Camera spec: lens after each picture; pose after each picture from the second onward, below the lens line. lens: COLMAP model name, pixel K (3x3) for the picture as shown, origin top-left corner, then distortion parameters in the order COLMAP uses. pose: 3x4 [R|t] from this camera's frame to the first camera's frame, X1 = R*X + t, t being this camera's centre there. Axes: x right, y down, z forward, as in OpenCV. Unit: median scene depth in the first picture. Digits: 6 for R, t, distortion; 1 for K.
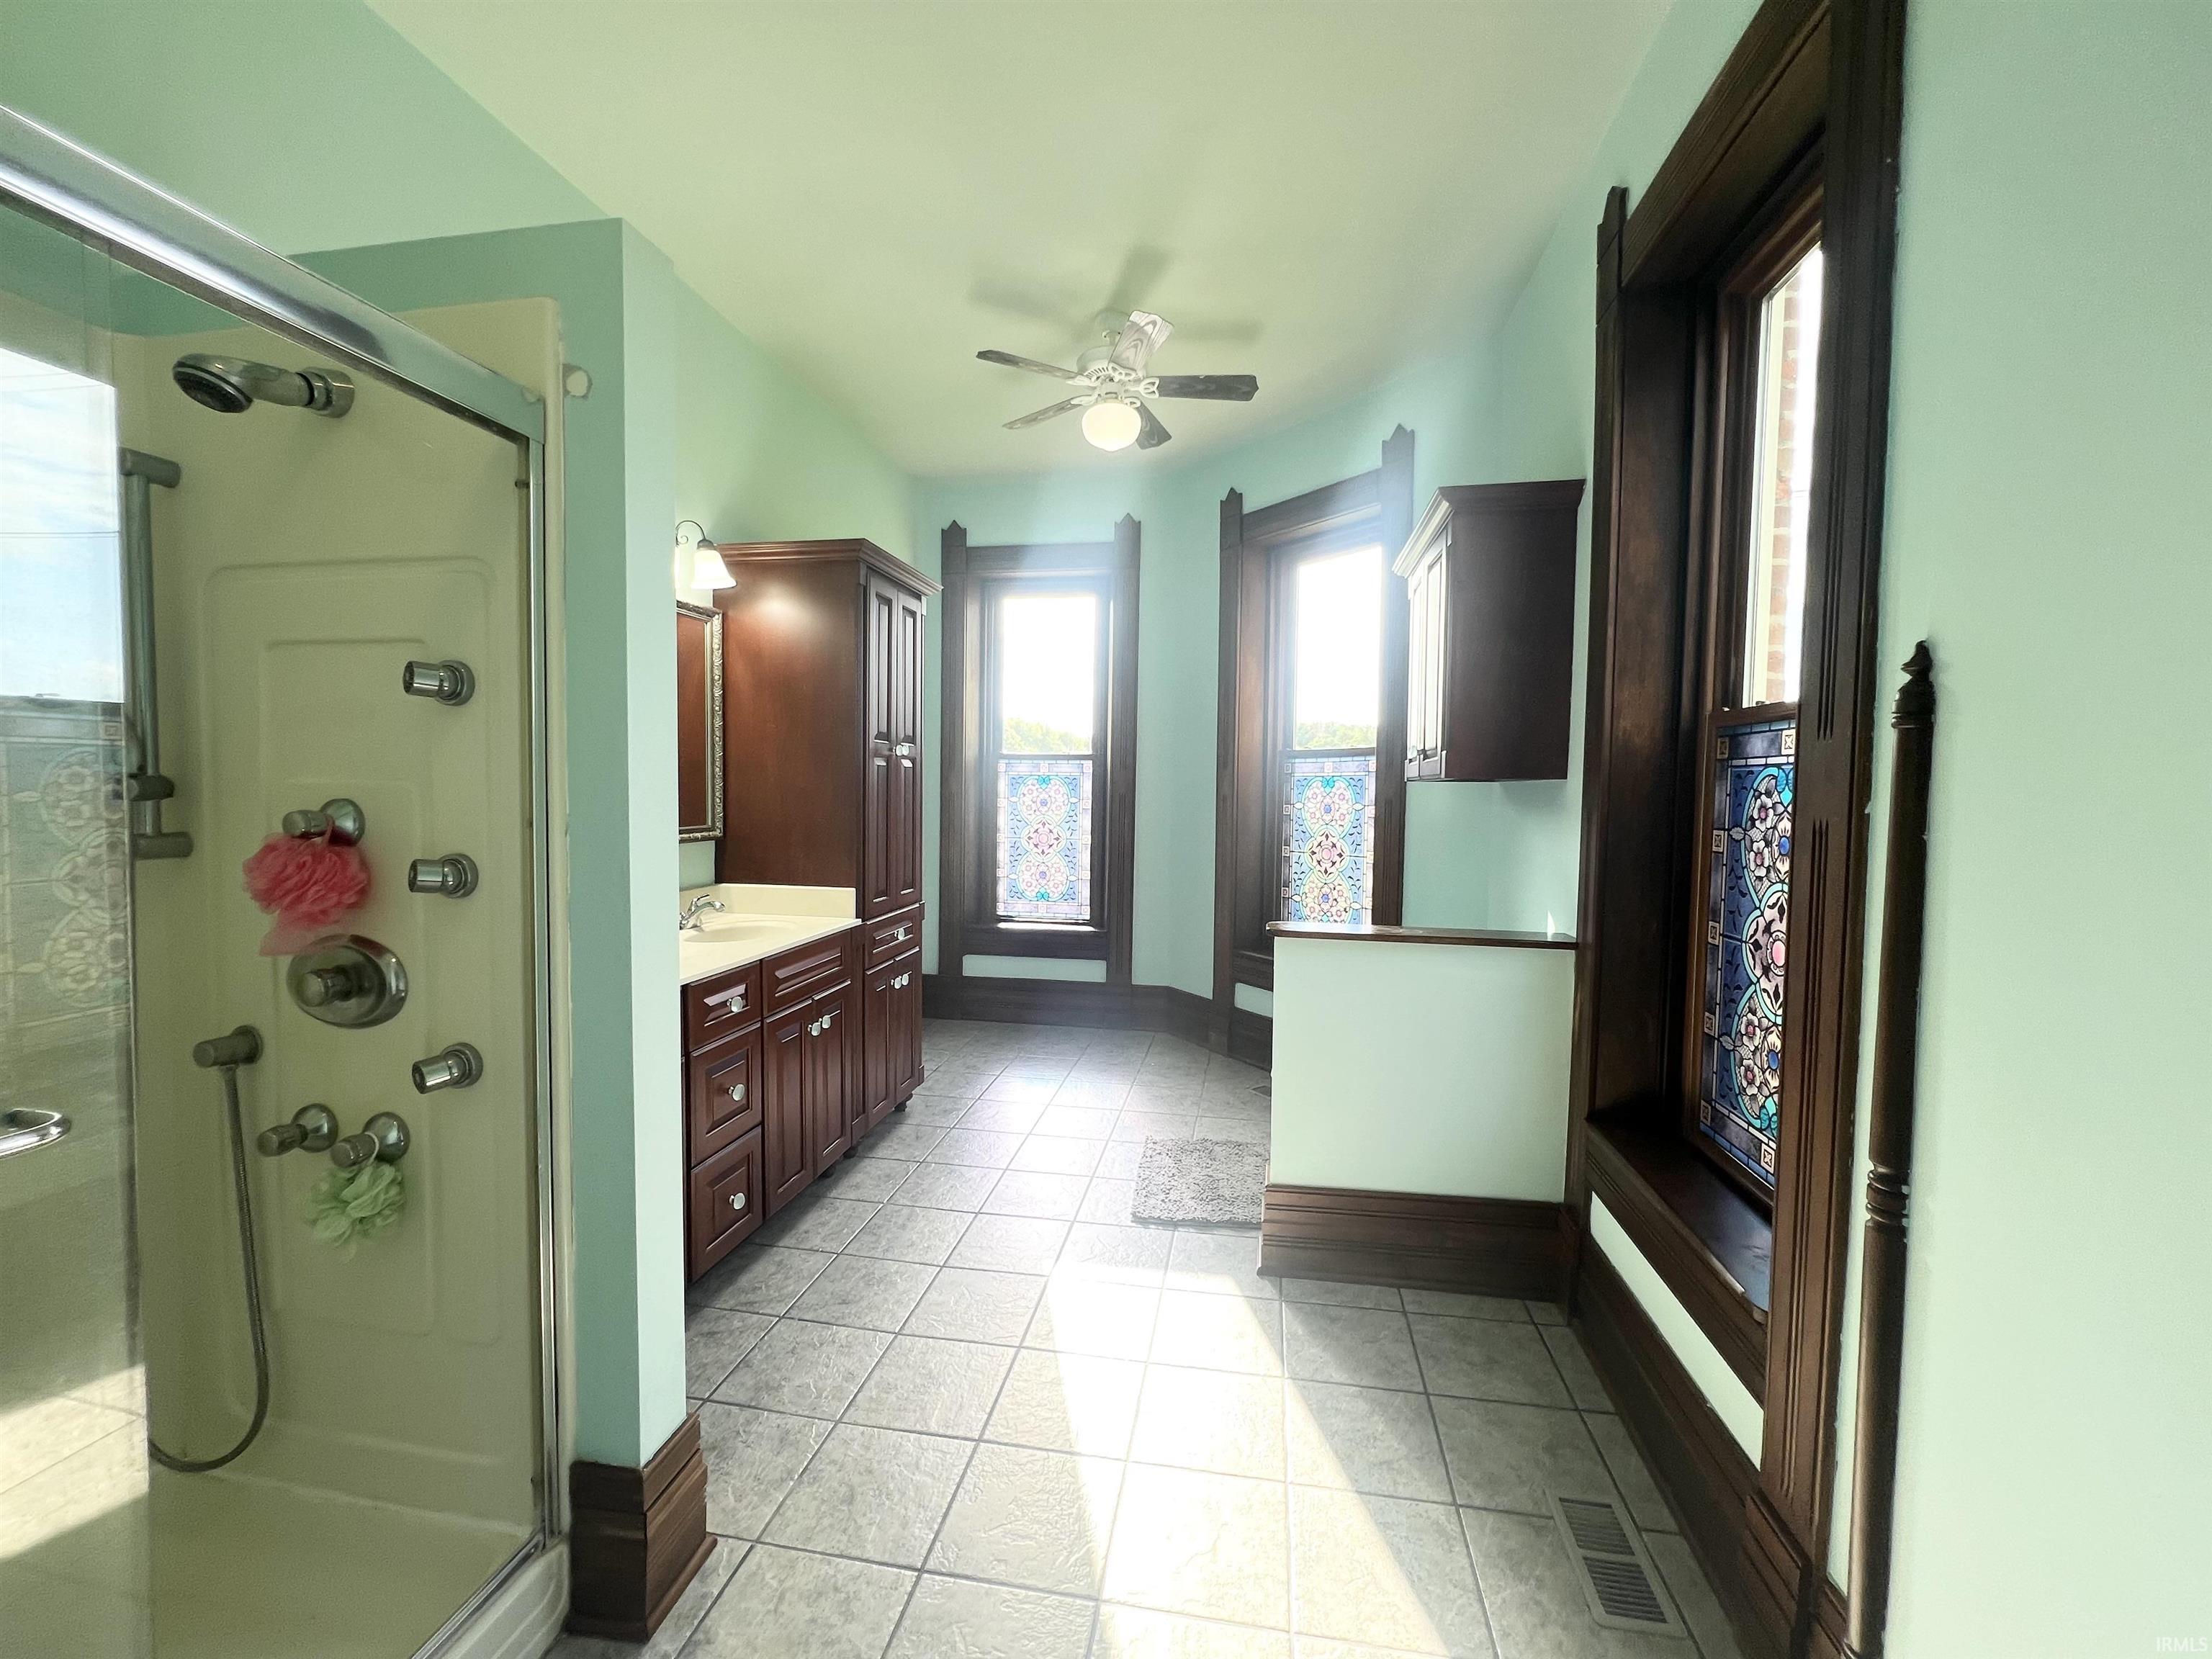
lens RADIAL K [[892.0, 0, 1122.8], [0, 892.0, 824.7], [0, 0, 1]] dist [0.000546, -0.000001]
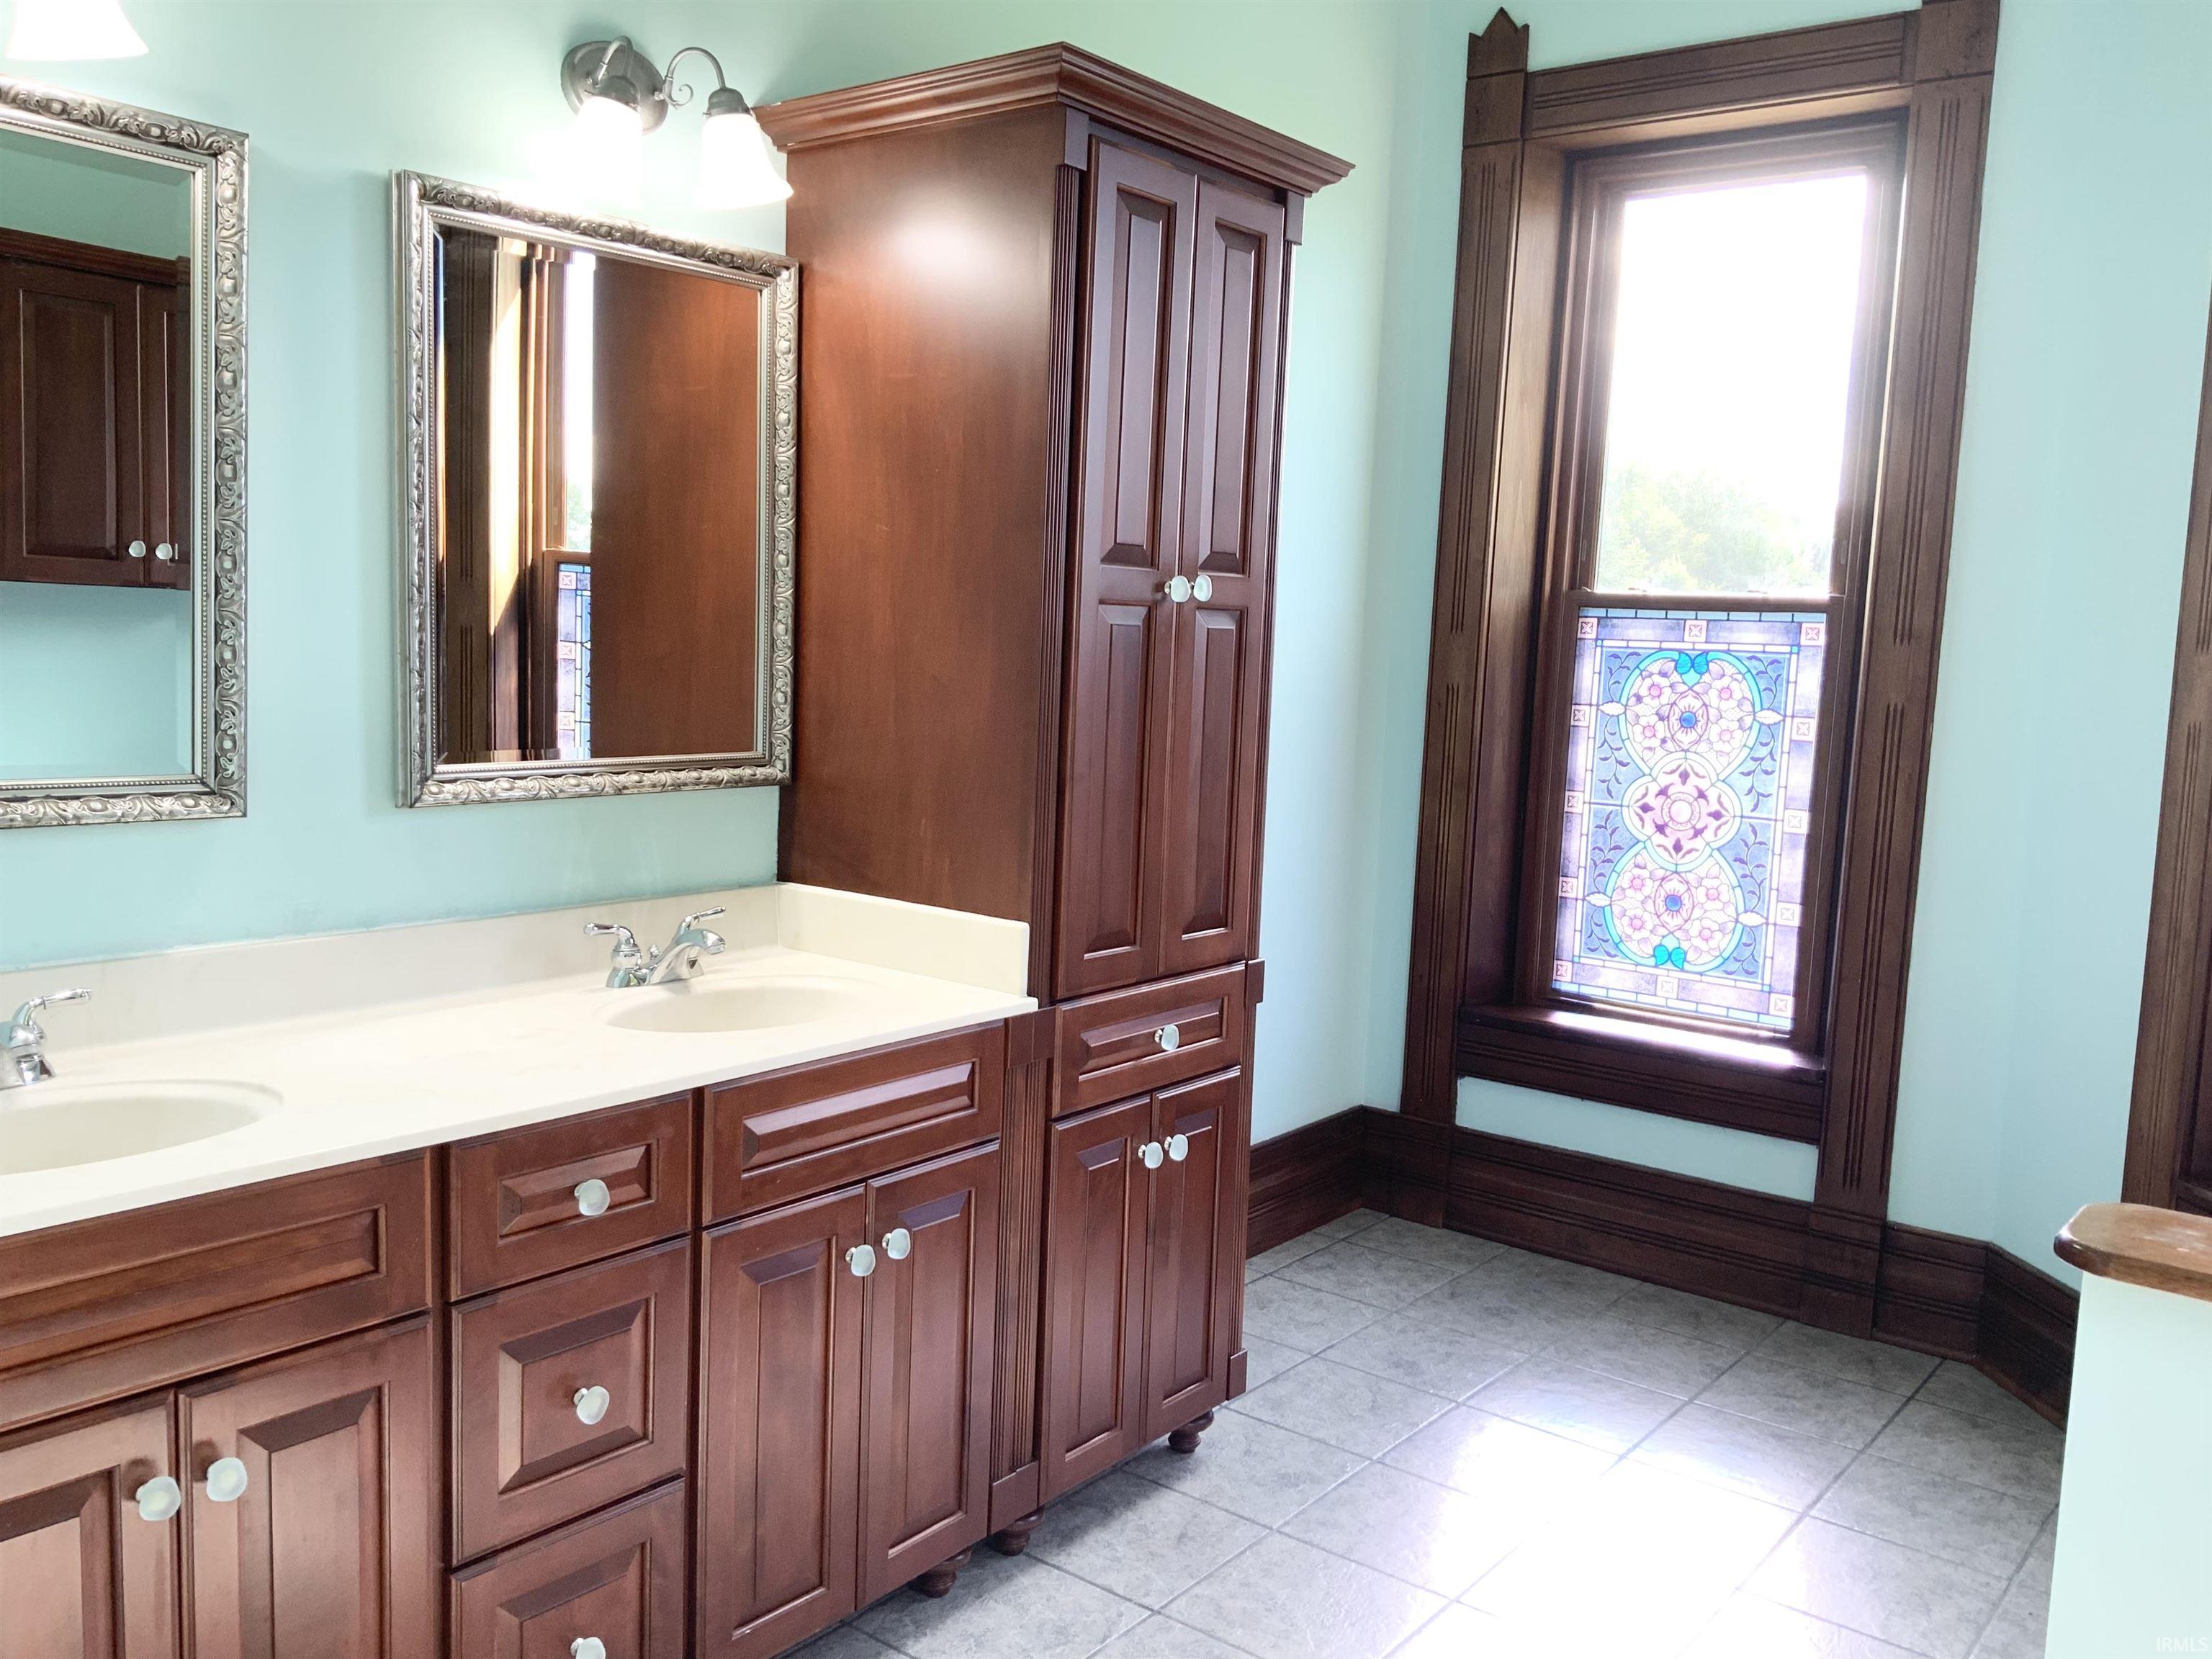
lens RADIAL K [[1863.5, 0, 1089.9], [0, 1863.5, 831.0], [0, 0, 1]] dist [0.057282, -0.082652]
pose [[0.876851, 0.071992, -0.475341, 0.119502], [-0.047501, 0.996860, 0.063353, -0.025108], [0.478409, -0.032972, 0.877518, 0.233814]]
